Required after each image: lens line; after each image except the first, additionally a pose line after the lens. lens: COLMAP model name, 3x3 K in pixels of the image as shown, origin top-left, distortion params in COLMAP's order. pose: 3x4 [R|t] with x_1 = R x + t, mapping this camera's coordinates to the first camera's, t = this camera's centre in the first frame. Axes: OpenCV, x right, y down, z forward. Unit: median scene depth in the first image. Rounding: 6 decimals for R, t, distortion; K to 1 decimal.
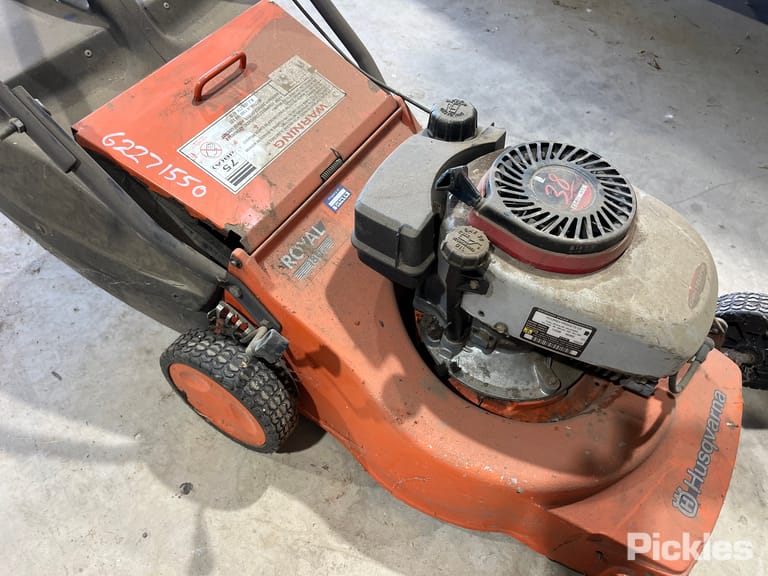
lens RADIAL K [[580.9, 0, 383.7], [0, 580.9, 291.7], [0, 0, 1]] dist [0.071253, -0.100805]
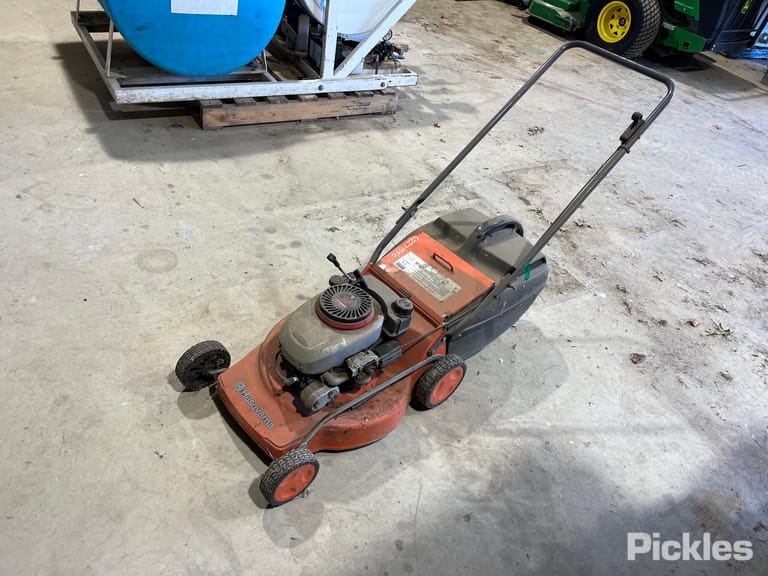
lens RADIAL K [[586.8, 0, 393.0], [0, 586.8, 287.7], [0, 0, 1]] dist [0.043897, -0.062328]
pose [[-0.273334, 0.508519, -0.816515, 2.062326], [-0.865405, 0.240588, 0.439536, -1.335077], [0.419956, 0.826756, 0.374314, -0.006367]]
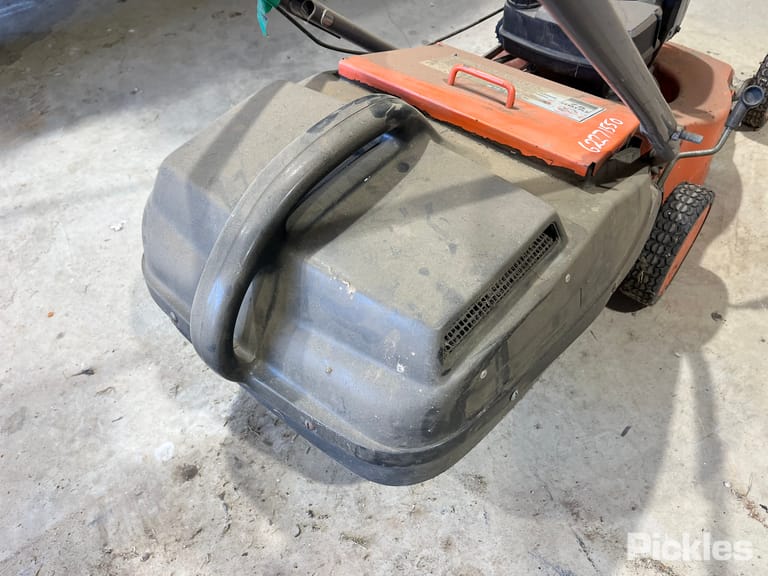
lens RADIAL K [[585.2, 0, 386.1], [0, 585.2, 284.9], [0, 0, 1]] dist [0.068840, -0.098321]
pose [[0.142069, -0.794295, 0.590687, -1.155960], [0.813203, 0.433891, 0.387865, -0.742981], [-0.564374, 0.425245, 0.707566, 0.536548]]
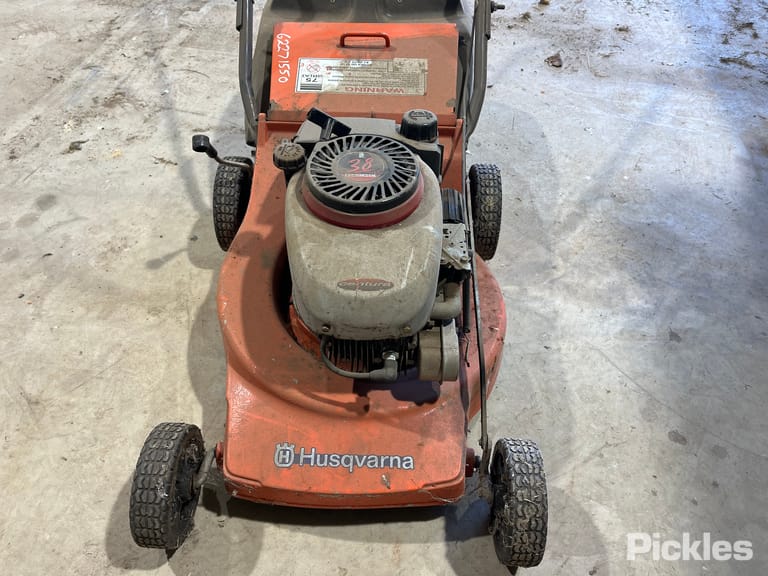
lens RADIAL K [[589.0, 0, 381.7], [0, 589.0, 291.1], [0, 0, 1]] dist [0.056005, -0.096282]
pose [[0.491535, 0.604137, -0.627226, 1.092590], [-0.683710, 0.713806, 0.151730, -0.172099], [0.539383, 0.354260, 0.763915, 0.091649]]
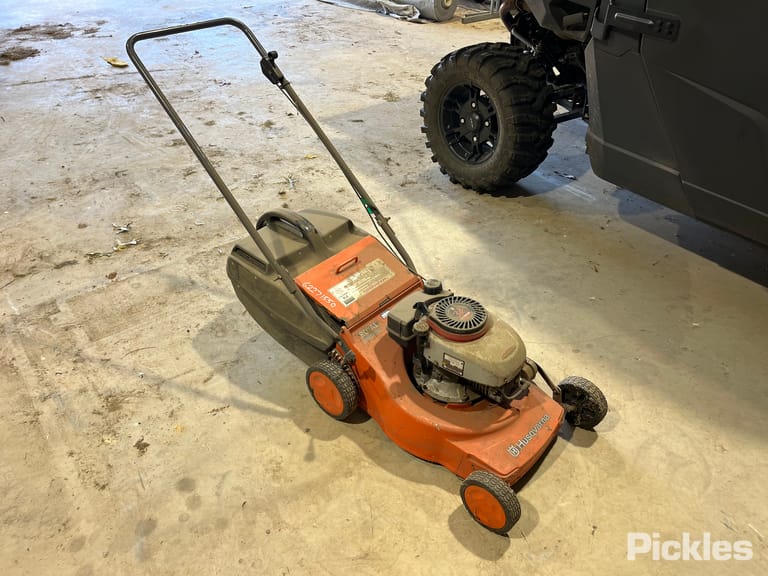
lens RADIAL K [[586.8, 0, 393.0], [0, 586.8, 287.7], [0, 0, 1]] dist [0.043897, -0.062328]
pose [[0.980627, 0.072315, -0.182048, 0.404221], [-0.121605, 0.953333, -0.276349, 0.425311], [0.153569, 0.293133, 0.943658, -1.399622]]
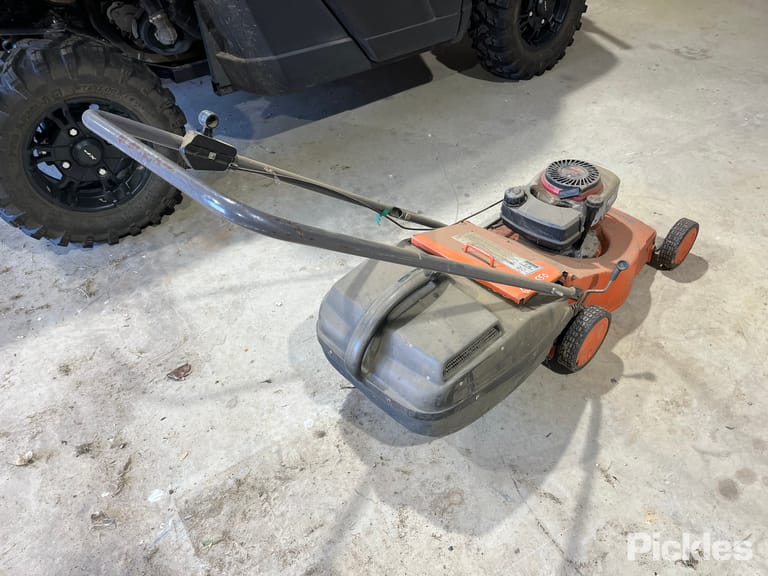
lens RADIAL K [[580.9, 0, 383.7], [0, 580.9, 291.7], [0, 0, 1]] dist [0.071253, -0.100805]
pose [[0.257516, -0.712155, 0.653086, -1.797734], [0.808574, 0.528872, 0.257880, -1.104218], [-0.529050, 0.461660, 0.712023, -0.216122]]
